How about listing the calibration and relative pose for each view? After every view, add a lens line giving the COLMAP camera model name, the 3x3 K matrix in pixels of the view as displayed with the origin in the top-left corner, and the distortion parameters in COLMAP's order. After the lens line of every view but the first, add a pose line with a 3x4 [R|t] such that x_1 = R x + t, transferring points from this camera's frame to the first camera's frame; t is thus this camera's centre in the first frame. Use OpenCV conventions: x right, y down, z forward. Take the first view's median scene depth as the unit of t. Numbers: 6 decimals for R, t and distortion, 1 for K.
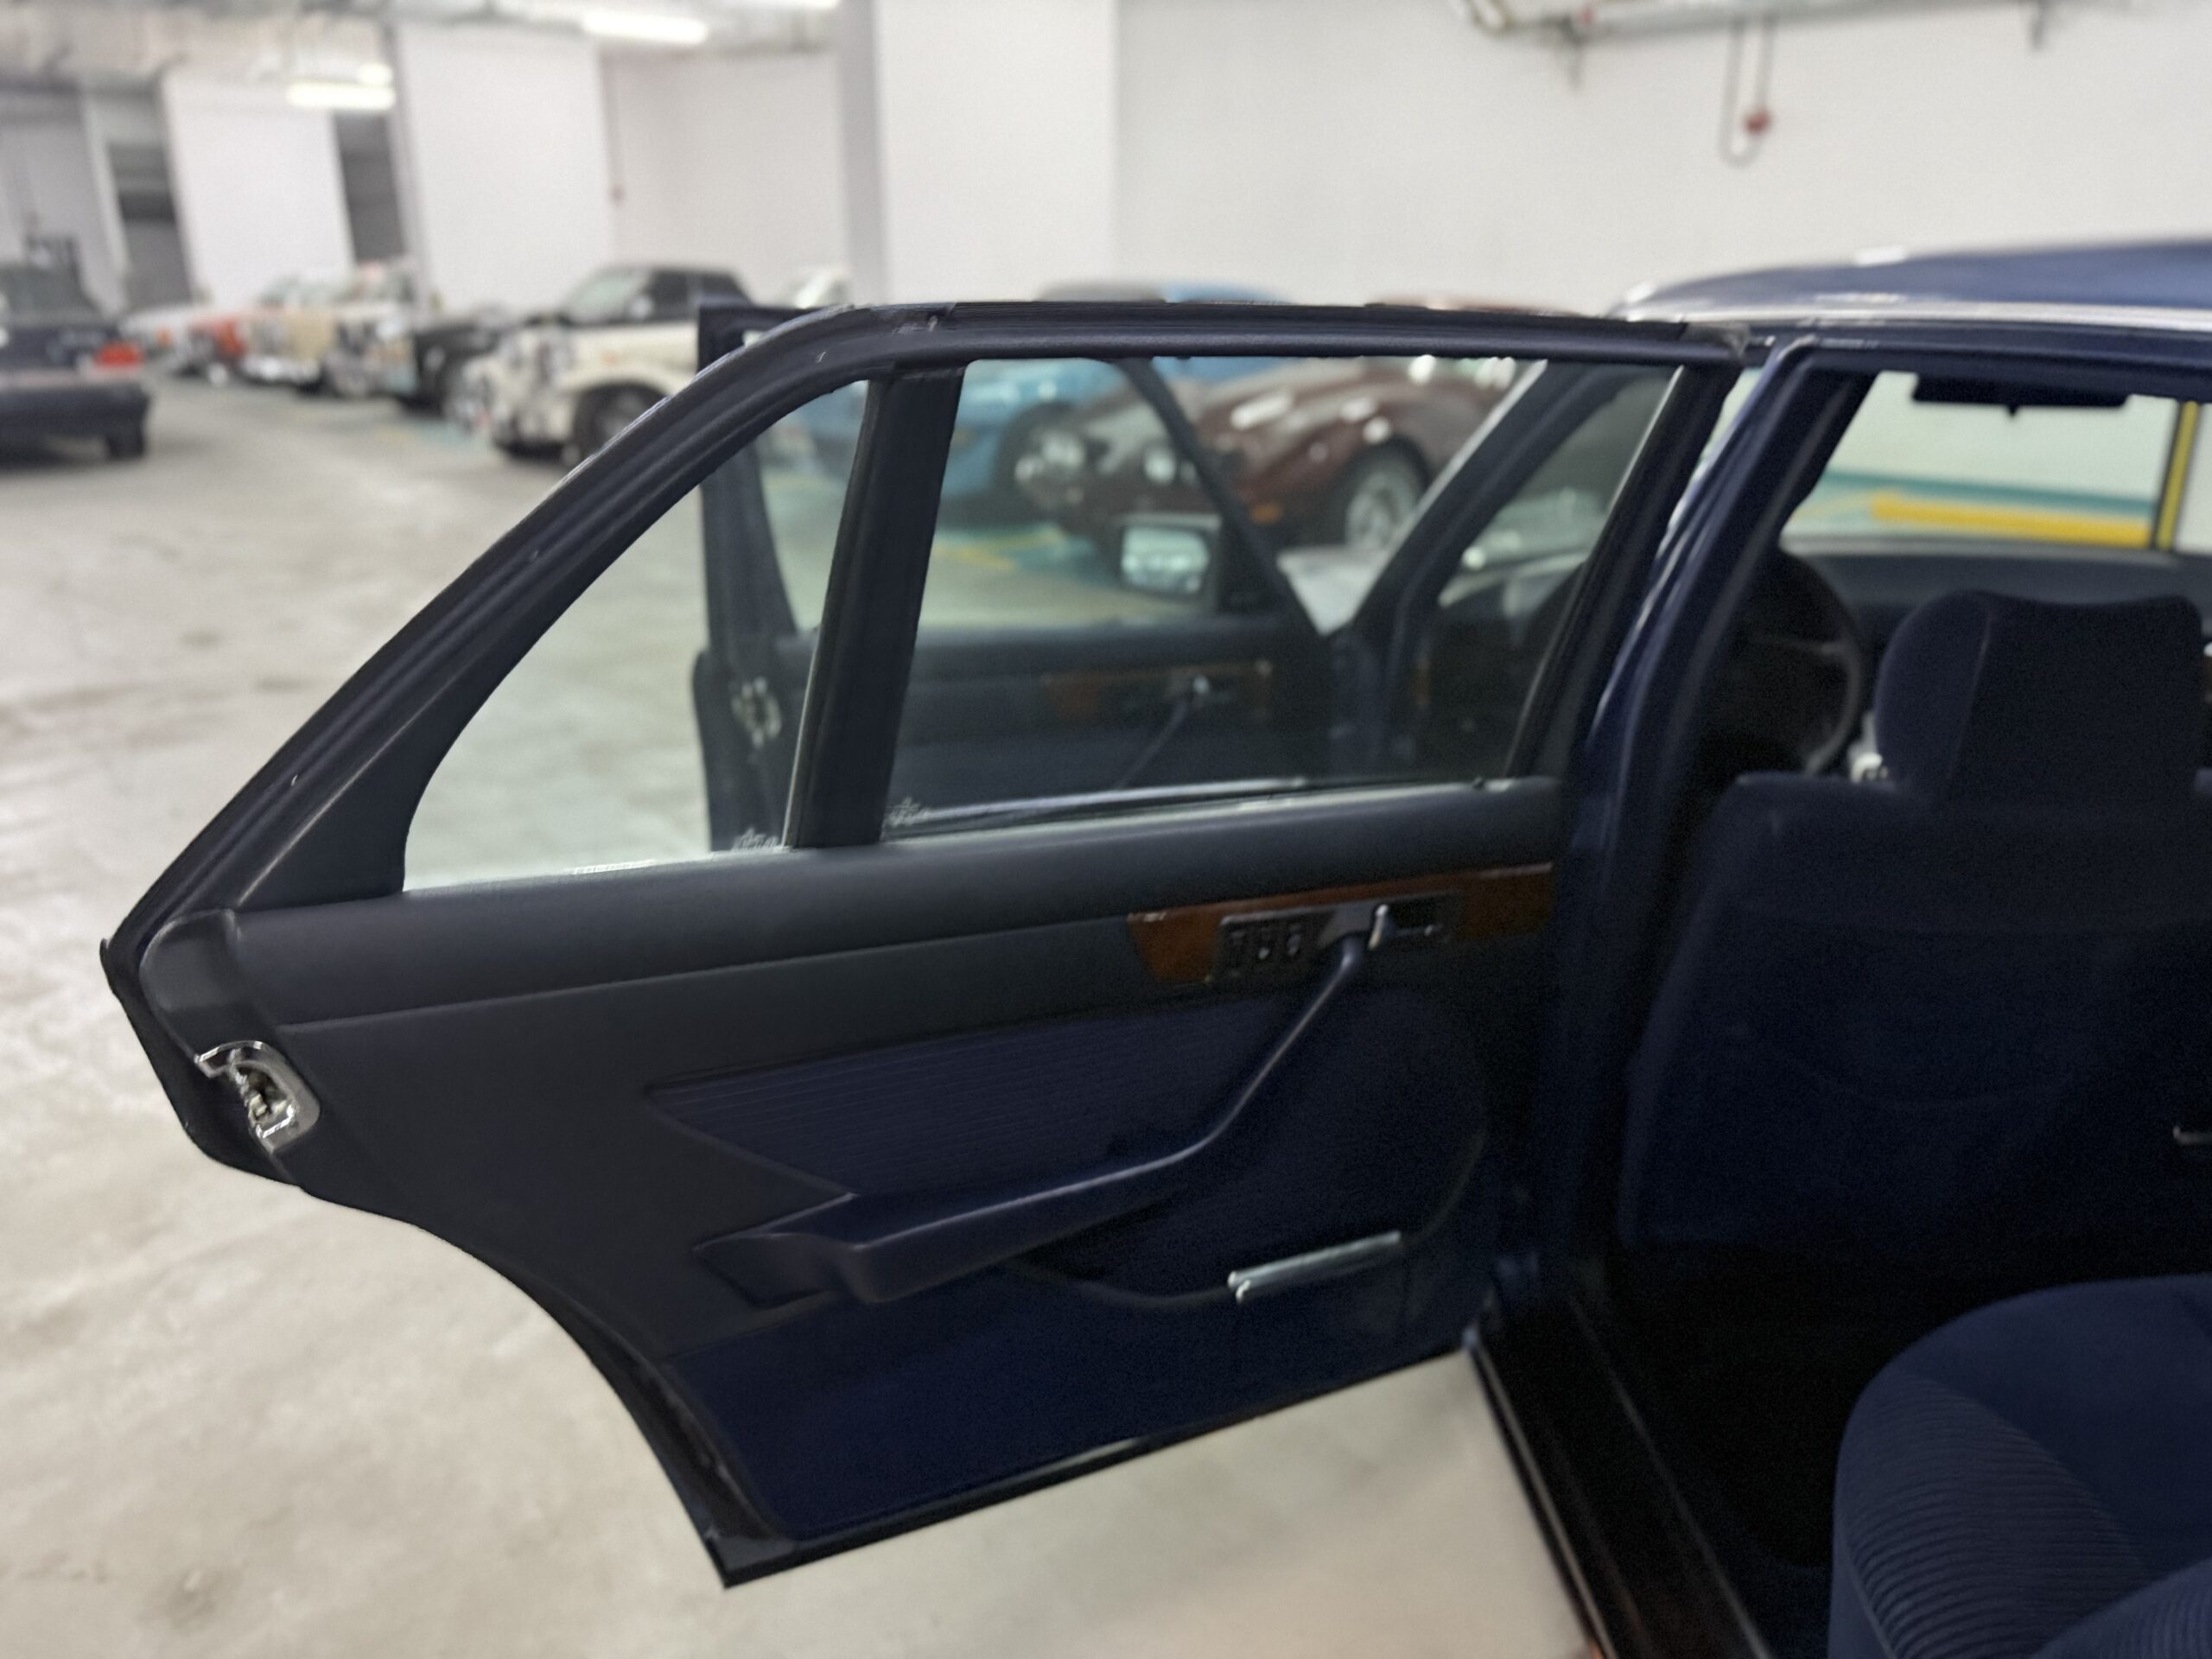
lens RADIAL K [[1552.4, 0, 1099.2], [0, 1552.4, 822.5], [0, 0, 1]] dist [0.078033, -0.095187]
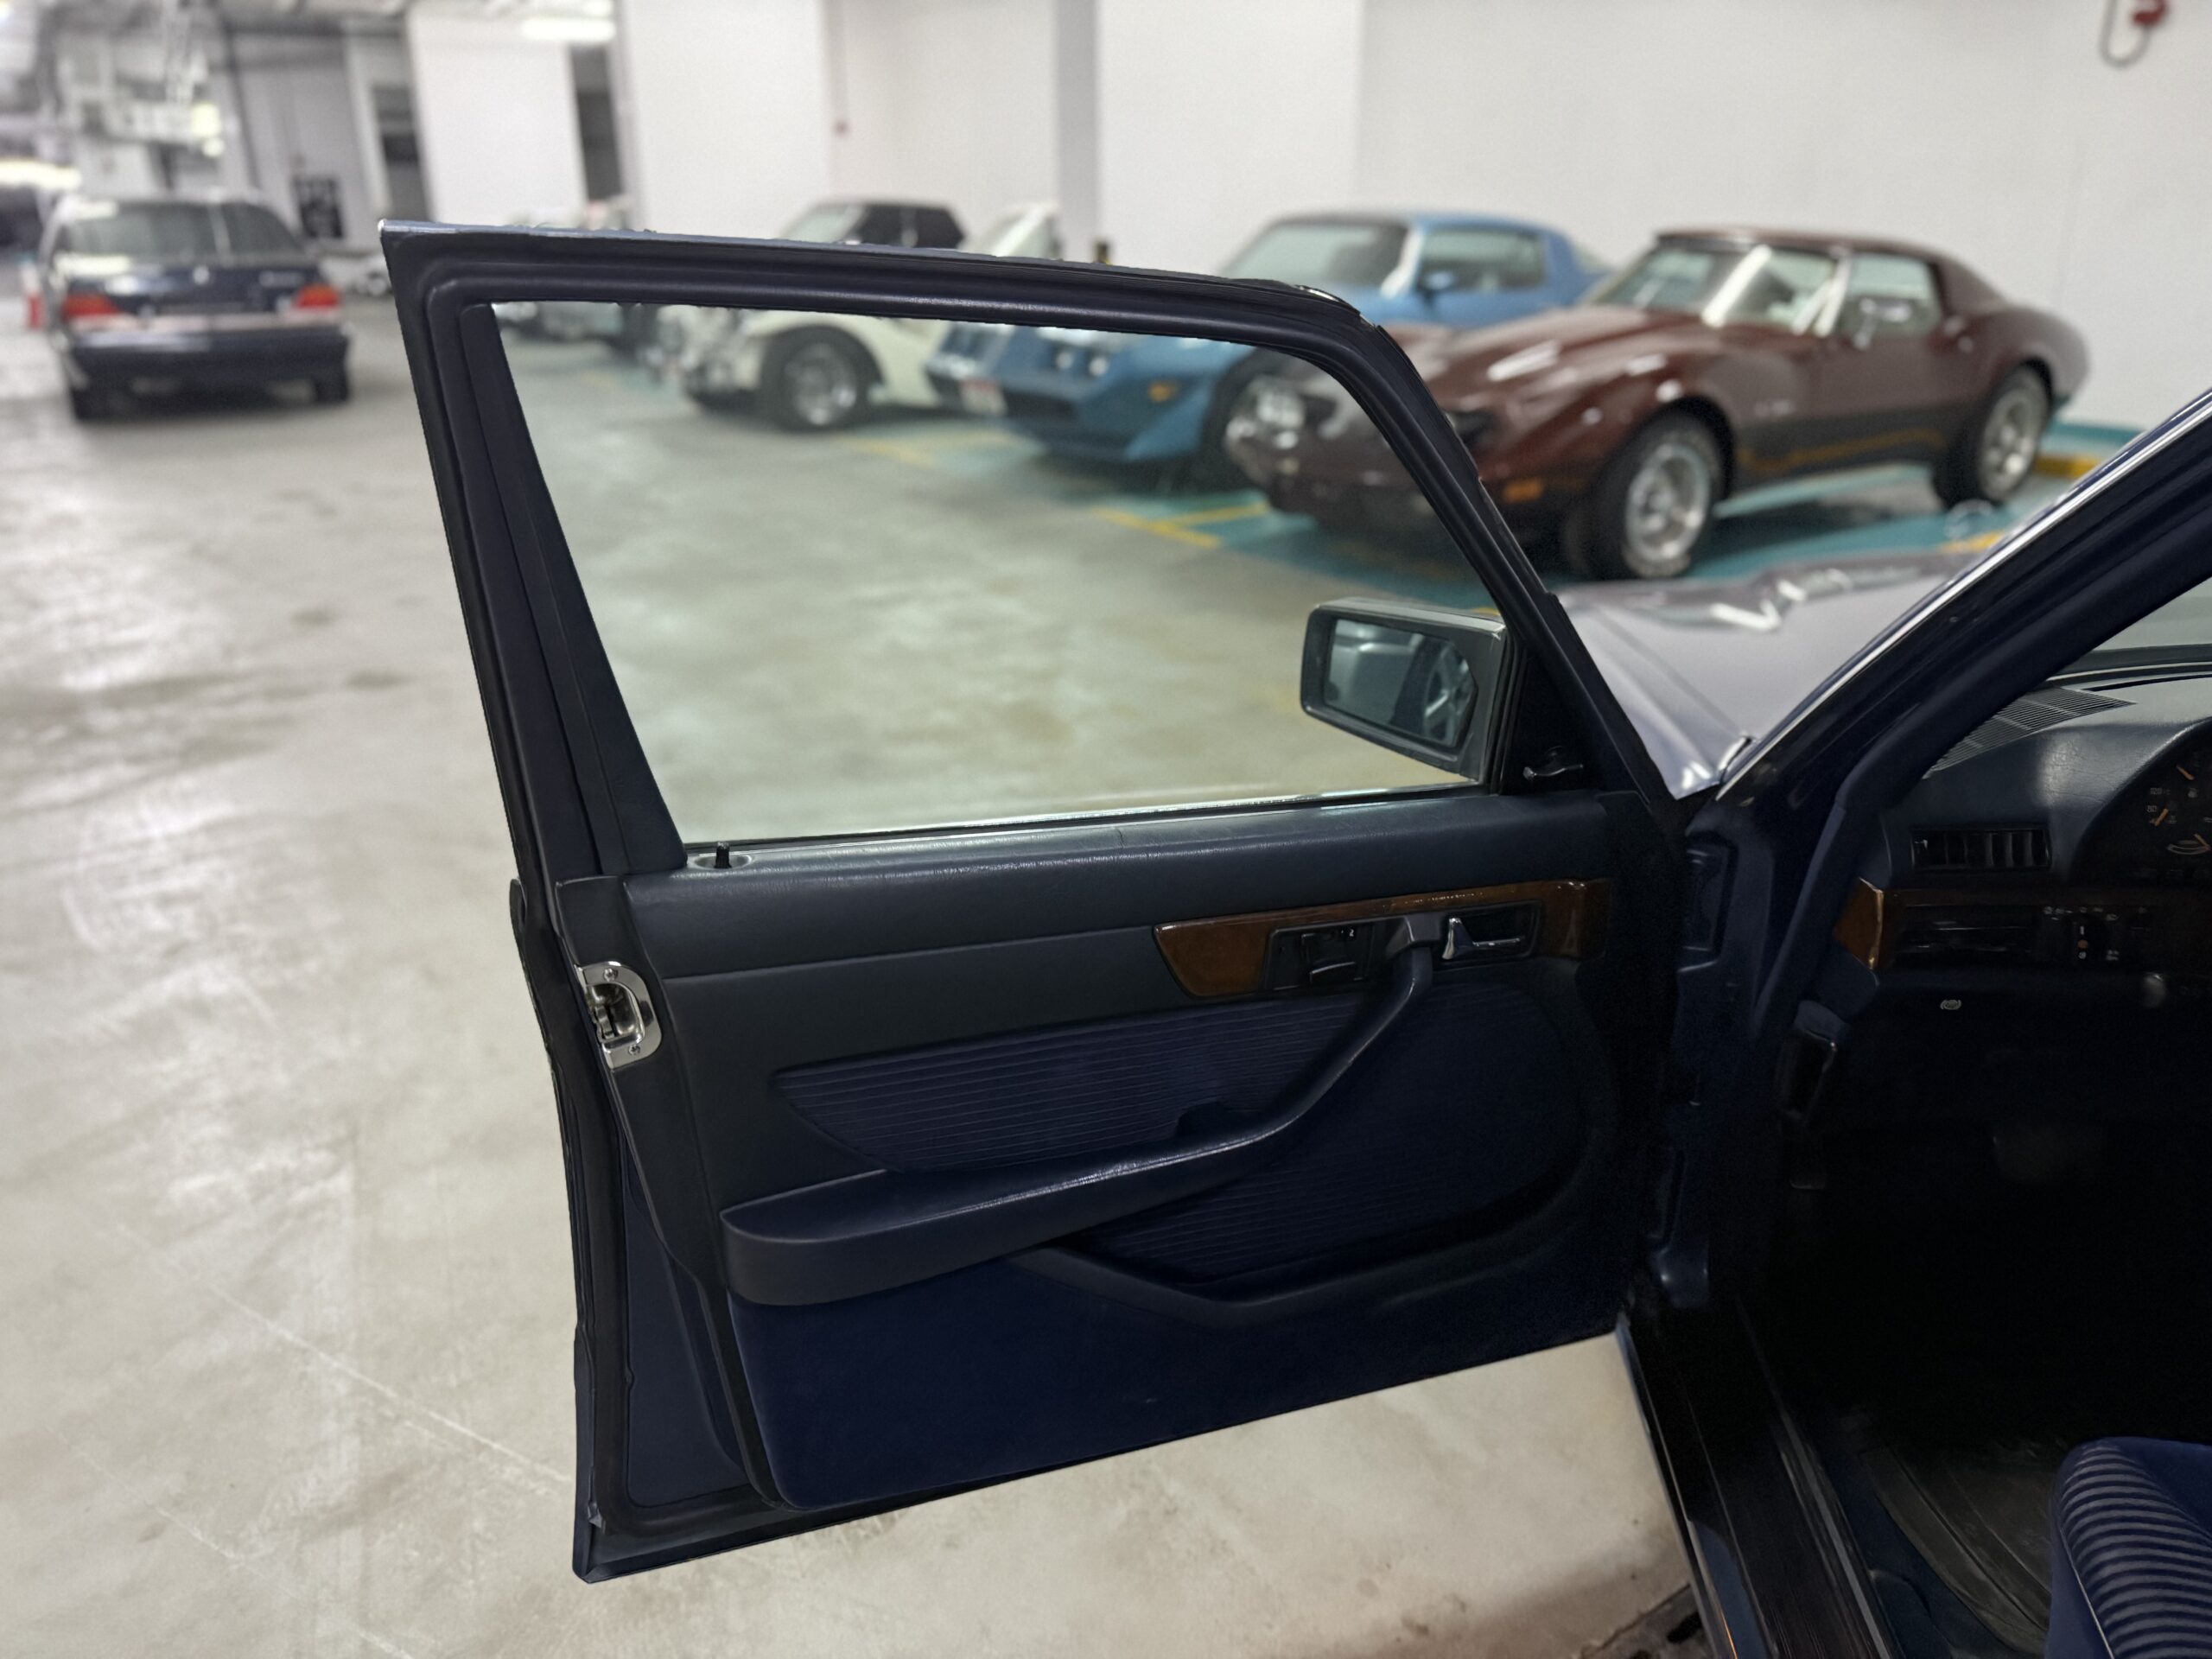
lens RADIAL K [[1552.4, 0, 1099.2], [0, 1552.4, 822.5], [0, 0, 1]] dist [0.078033, -0.095187]
pose [[0.989852, 0.044043, -0.135103, 0.002812], [-0.039145, 0.998484, 0.038693, -0.029817], [0.136602, -0.033012, 0.990076, 0.092861]]
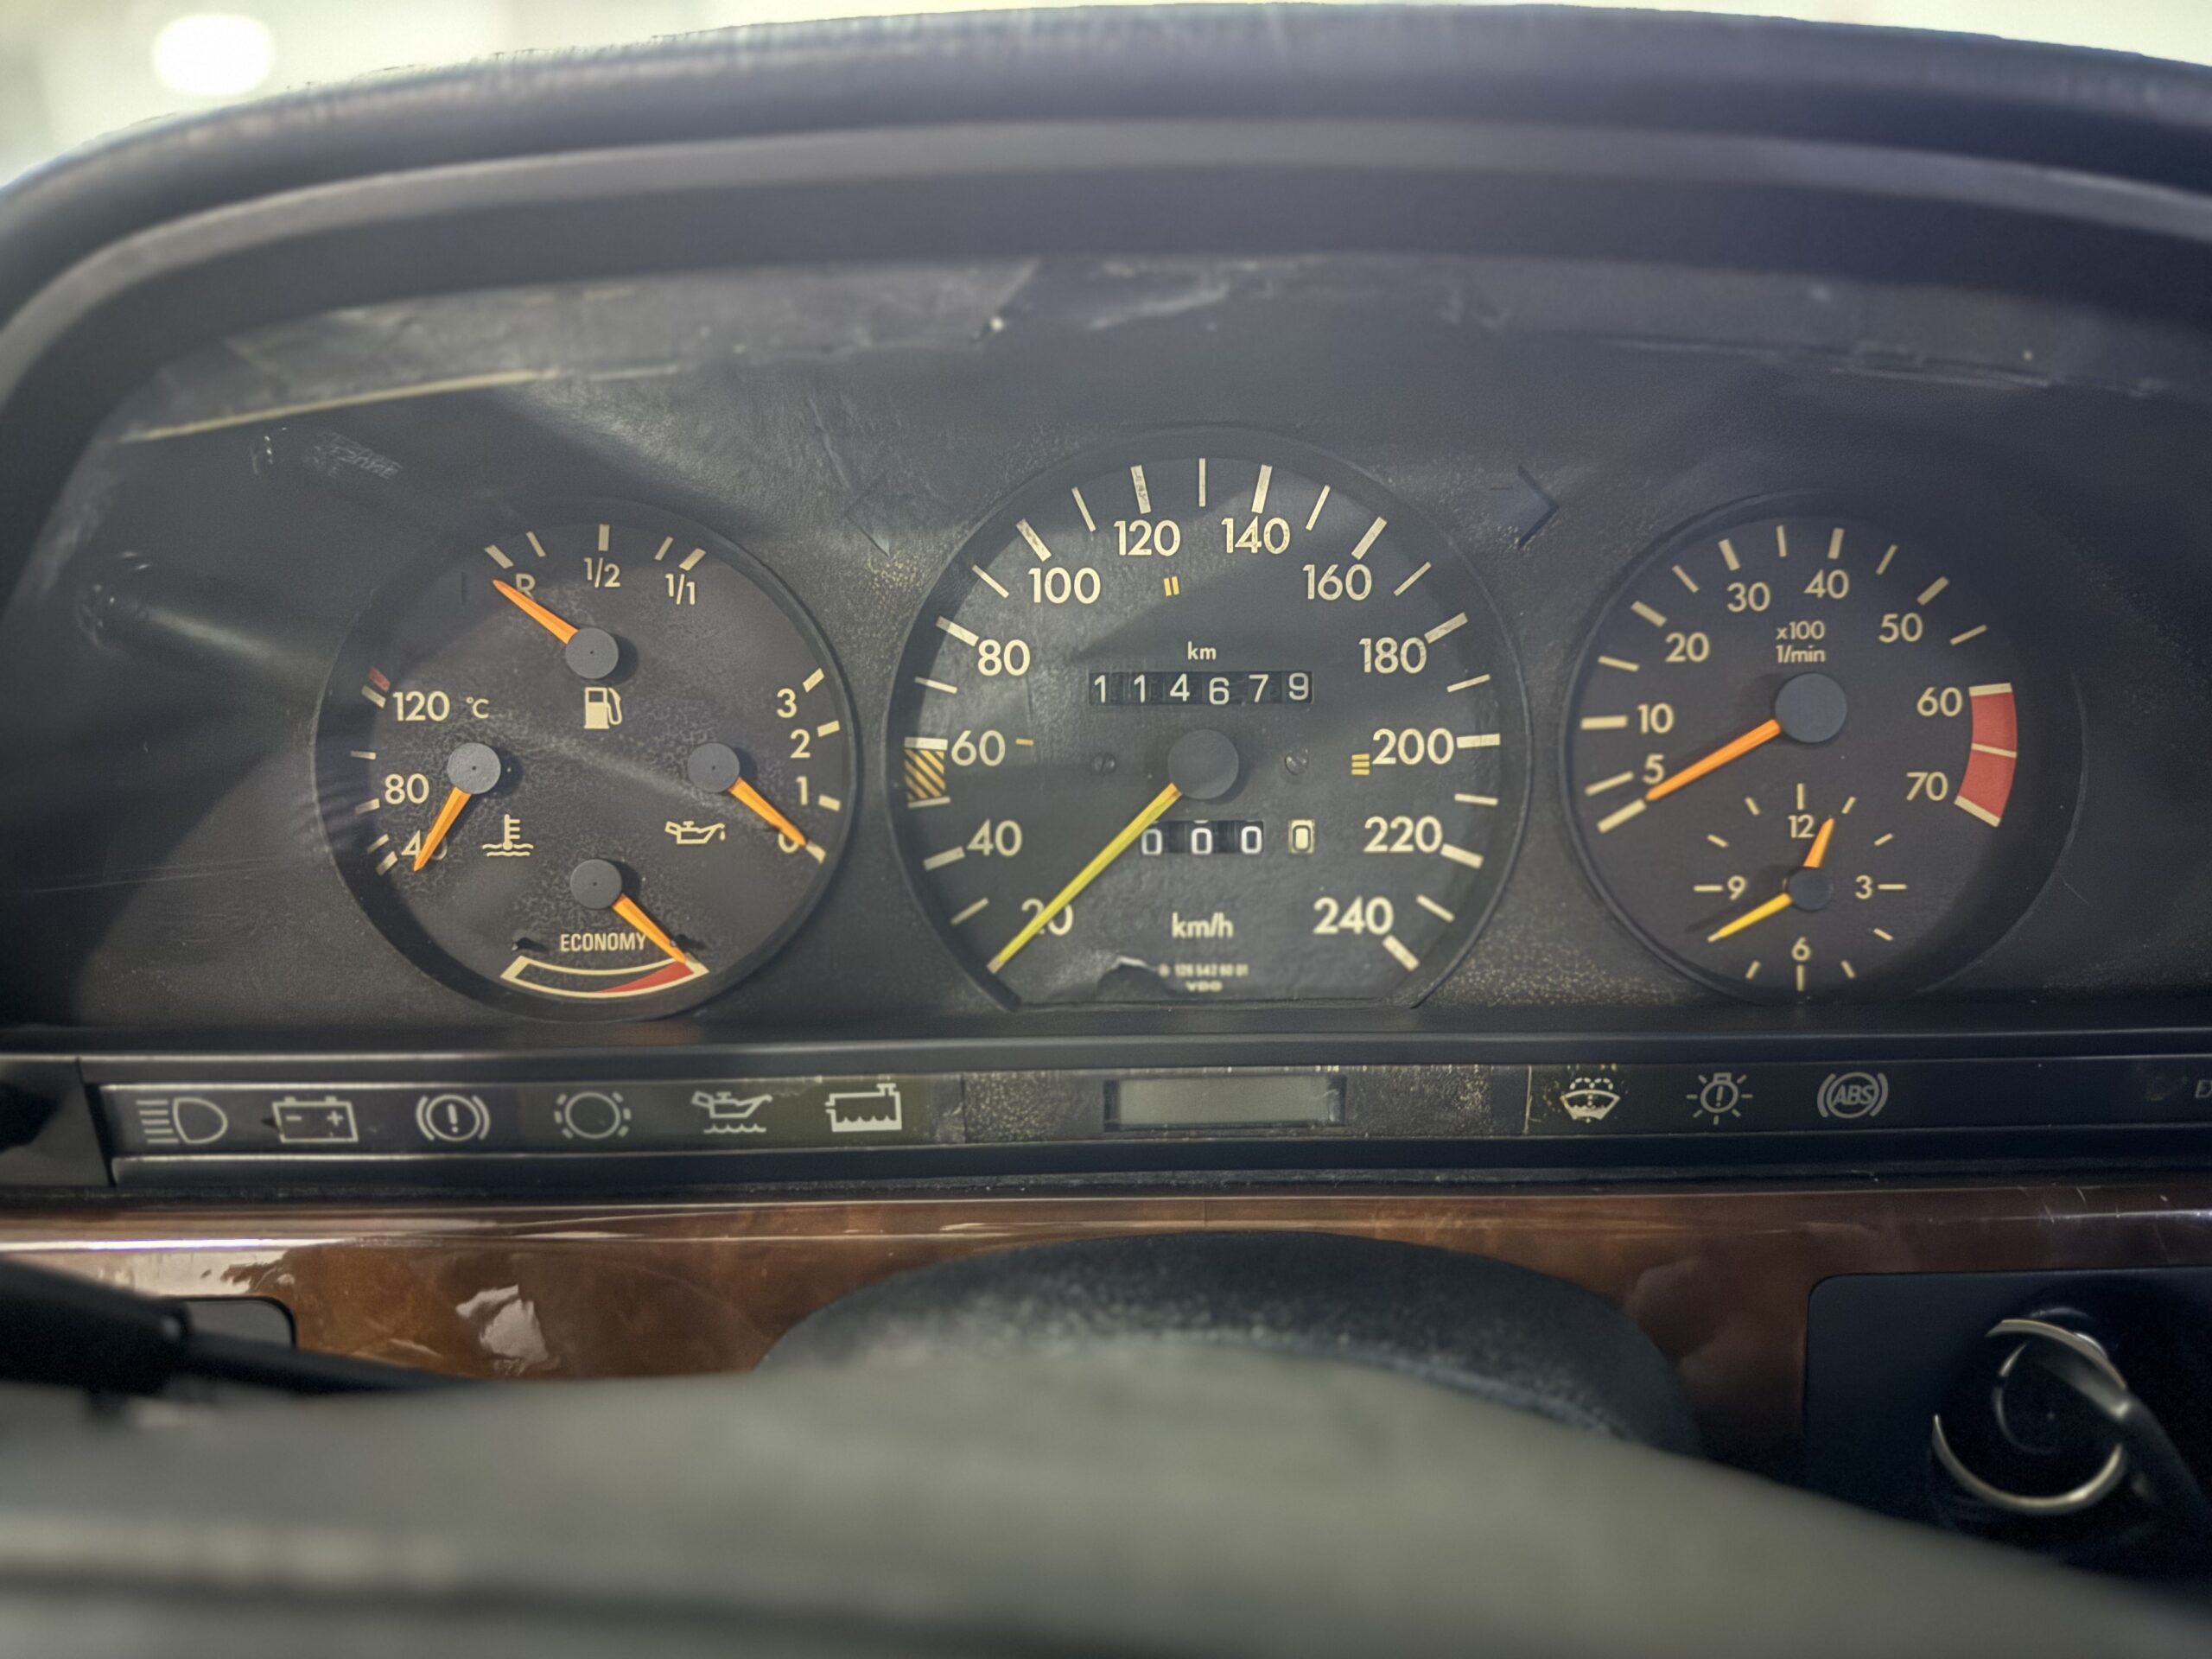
lens RADIAL K [[1583.5, 0, 1107.2], [0, 1583.5, 824.9], [0, 0, 1]] dist [0.056109, -0.084108]
pose [[0.999624, 0.011490, -0.024889, 0.083633], [-0.012834, 0.998431, -0.054512, -0.027377], [0.024223, 0.054811, 0.998203, 0.206572]]
